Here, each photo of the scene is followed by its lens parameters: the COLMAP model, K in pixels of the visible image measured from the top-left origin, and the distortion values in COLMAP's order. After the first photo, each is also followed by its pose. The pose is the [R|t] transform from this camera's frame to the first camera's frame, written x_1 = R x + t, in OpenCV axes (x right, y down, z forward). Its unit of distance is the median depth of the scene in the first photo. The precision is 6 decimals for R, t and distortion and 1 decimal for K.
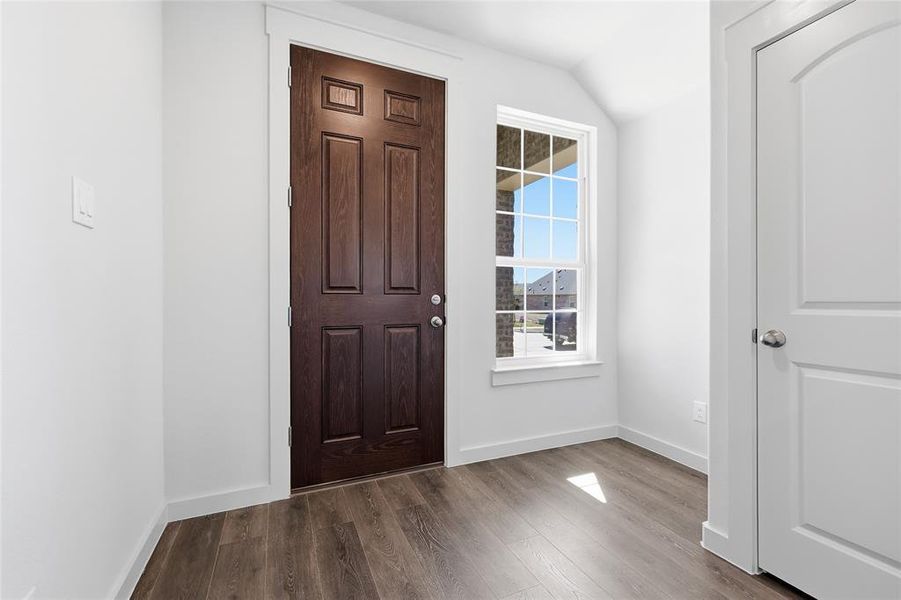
lens RADIAL K [[396.1, 0, 448.0], [0, 396.1, 305.7], [0, 0, 1]] dist [0.002044, -0.000003]
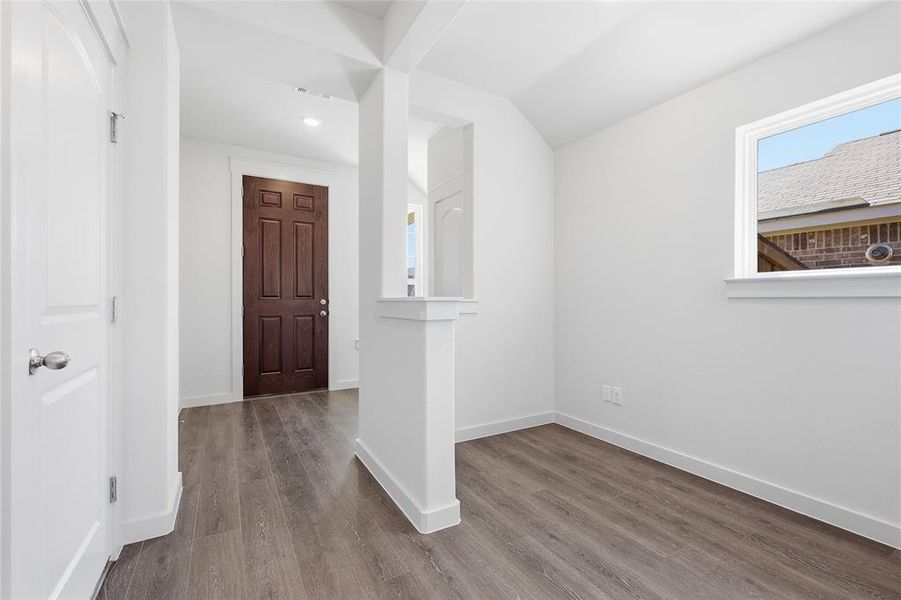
lens RADIAL K [[396.1, 0, 456.4], [0, 396.1, 301.2], [0, 0, 1]] dist [0.002044, -0.000003]
pose [[0.992974, -0.006235, 0.118172, 0.387204], [0.007416, 0.999927, -0.009553, 0.004330], [-0.118104, 0.010362, 0.992947, -0.986244]]
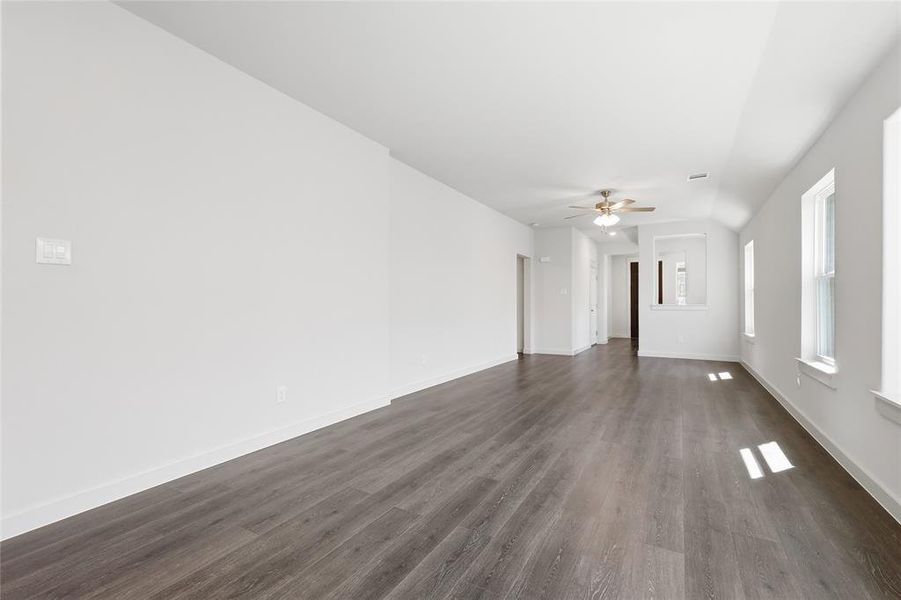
lens RADIAL K [[396.1, 0, 451.2], [0, 396.1, 299.6], [0, 0, 1]] dist [0.002044, -0.000003]
pose [[0.592069, -0.017949, -0.805687, 2.496065], [-0.007791, 0.999578, -0.027994, 0.074578], [0.805850, 0.022852, 0.591679, -4.188366]]
